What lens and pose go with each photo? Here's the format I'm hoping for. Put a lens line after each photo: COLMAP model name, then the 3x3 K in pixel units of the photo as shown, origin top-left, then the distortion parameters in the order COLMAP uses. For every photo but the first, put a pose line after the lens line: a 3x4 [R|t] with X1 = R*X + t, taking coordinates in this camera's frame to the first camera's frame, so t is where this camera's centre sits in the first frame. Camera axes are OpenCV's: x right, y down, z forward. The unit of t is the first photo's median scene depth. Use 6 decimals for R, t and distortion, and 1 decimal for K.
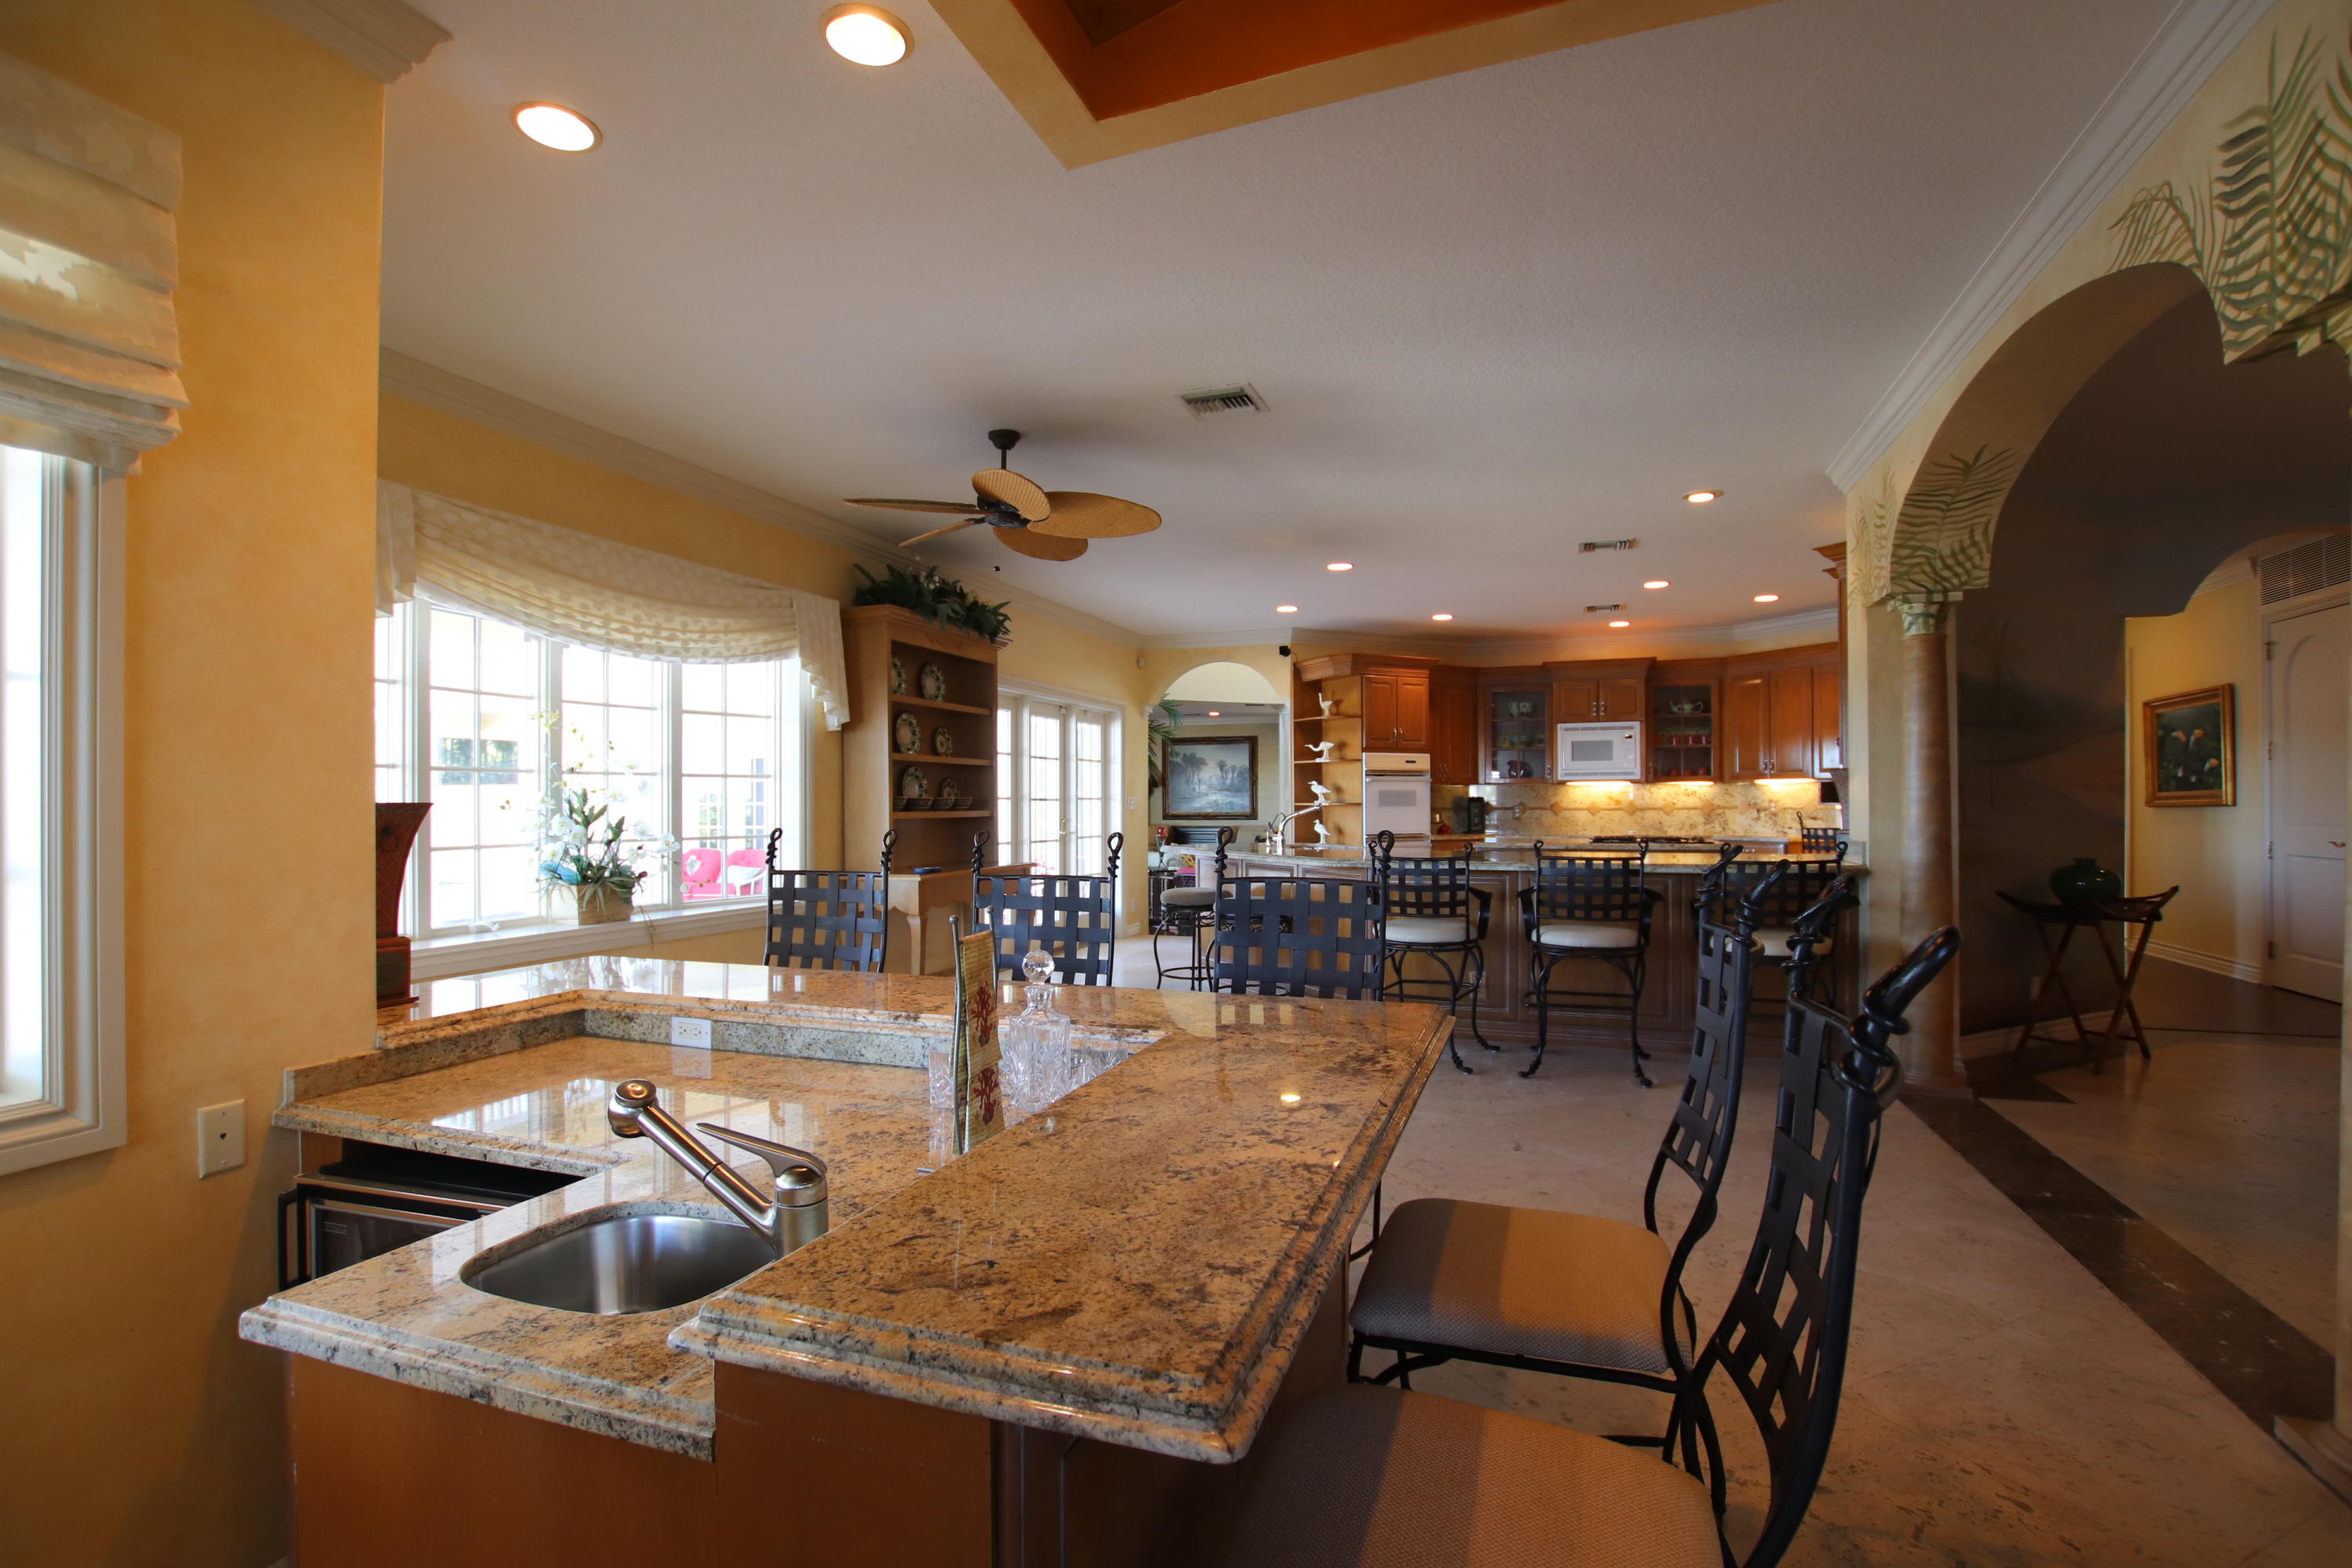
lens RADIAL K [[1098.1, 0, 1186.3], [0, 1098.1, 796.8], [0, 0, 1]] dist [-0.032079, 0.003675]
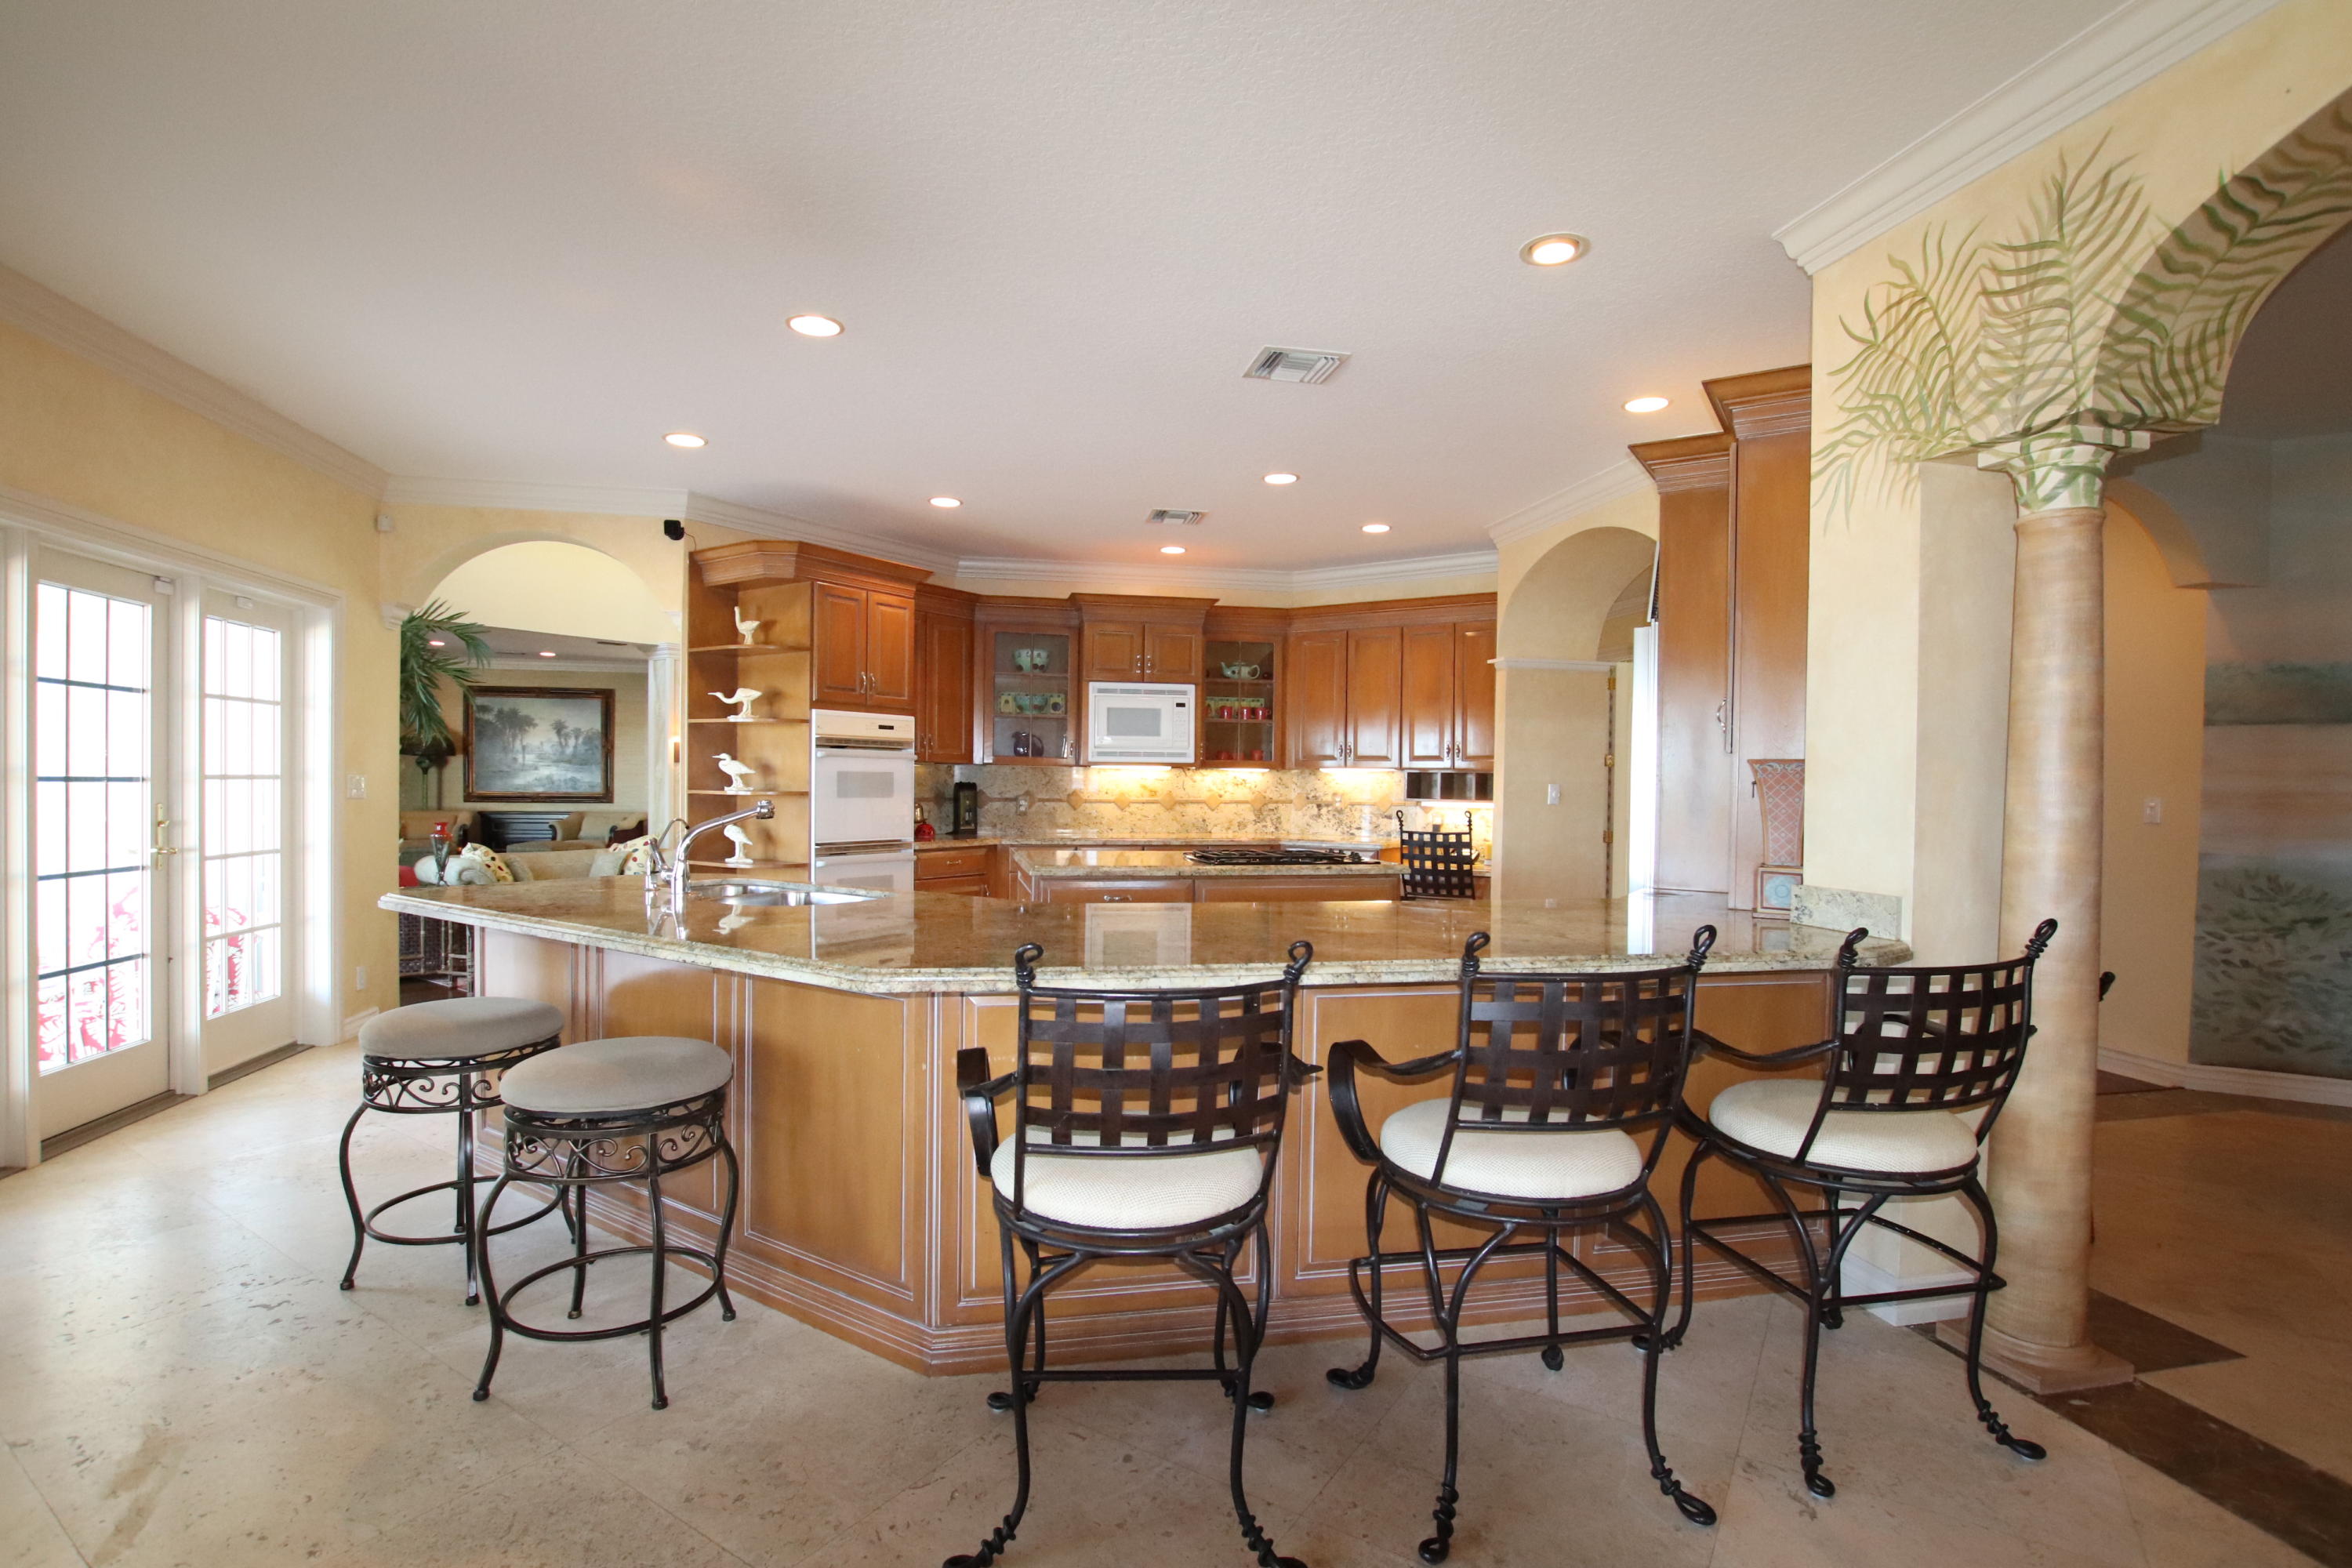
lens RADIAL K [[1098.1, 0, 1177.5], [0, 1098.1, 797.8], [0, 0, 1]] dist [-0.032079, 0.003675]
pose [[0.855049, 0.006971, 0.518500, 0.019632], [-0.018858, 0.999666, 0.017658, -0.005474], [-0.518204, -0.024876, 0.854895, 0.366451]]
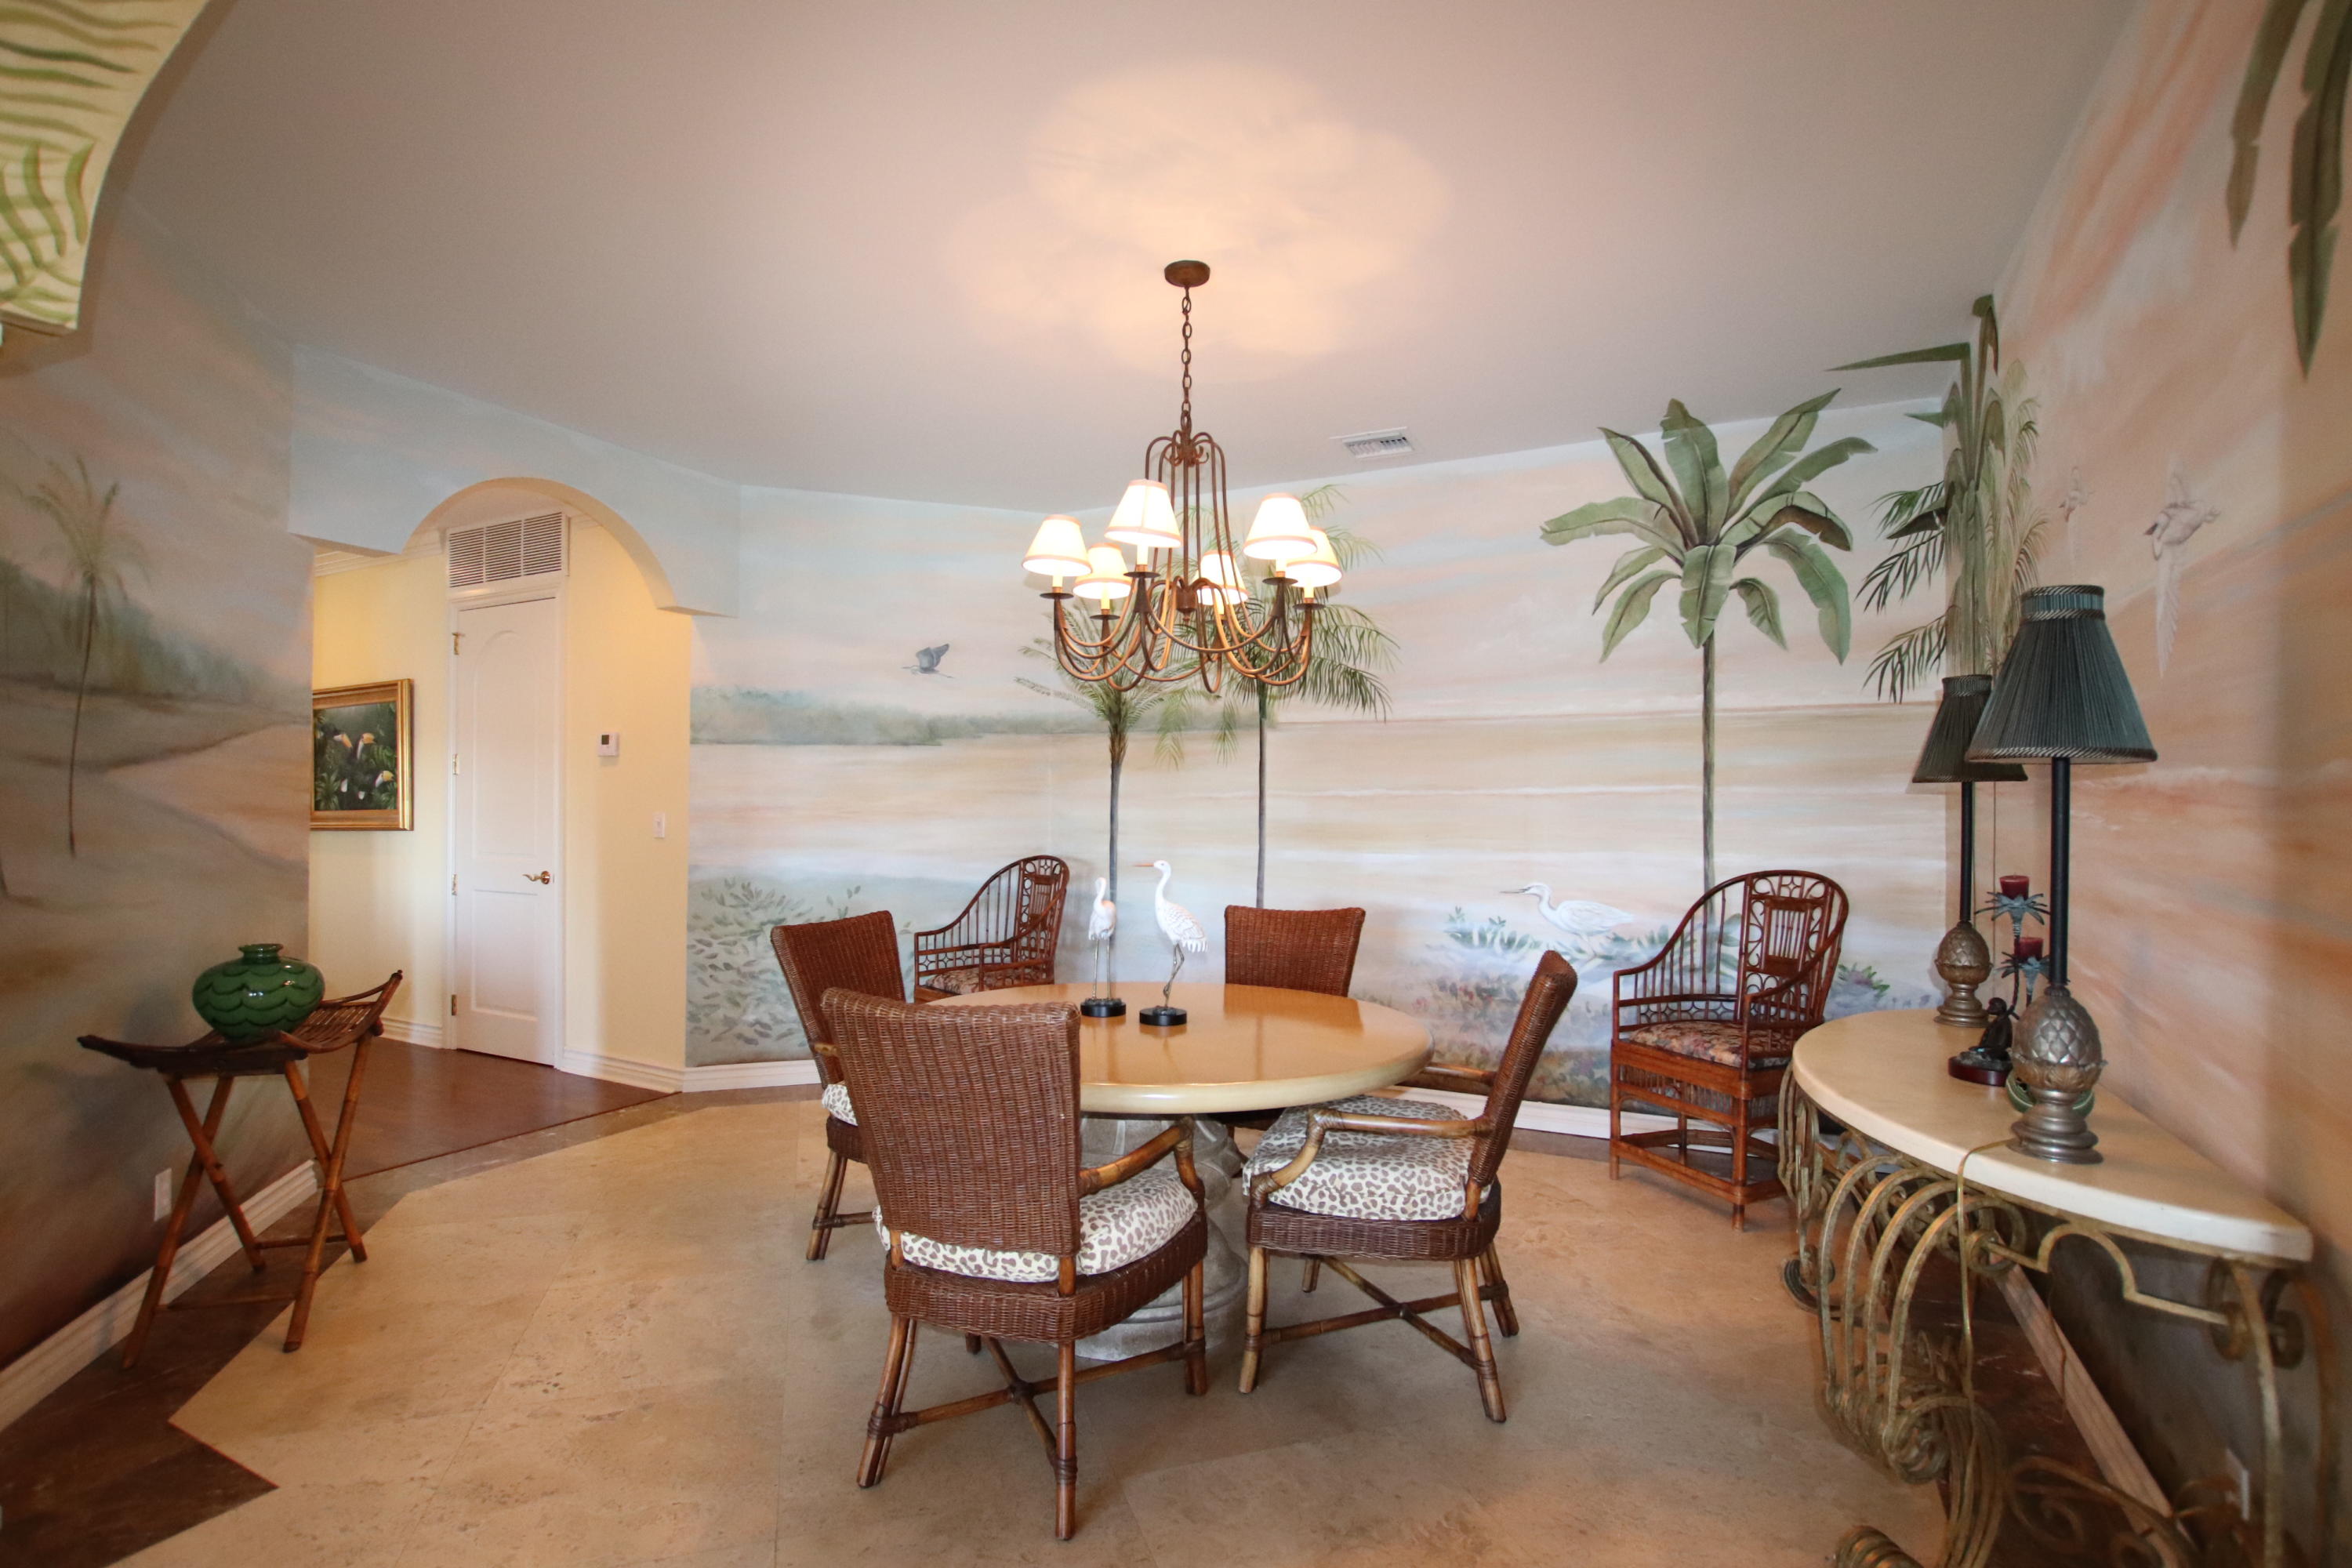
lens RADIAL K [[1098.1, 0, 1175.4], [0, 1098.1, 803.4], [0, 0, 1]] dist [-0.032079, 0.003675]
pose [[0.126122, 0.008478, 0.991978, 0.182663], [-0.008786, 0.999934, -0.007429, -0.008390], [-0.991976, -0.007778, 0.126188, 0.244466]]
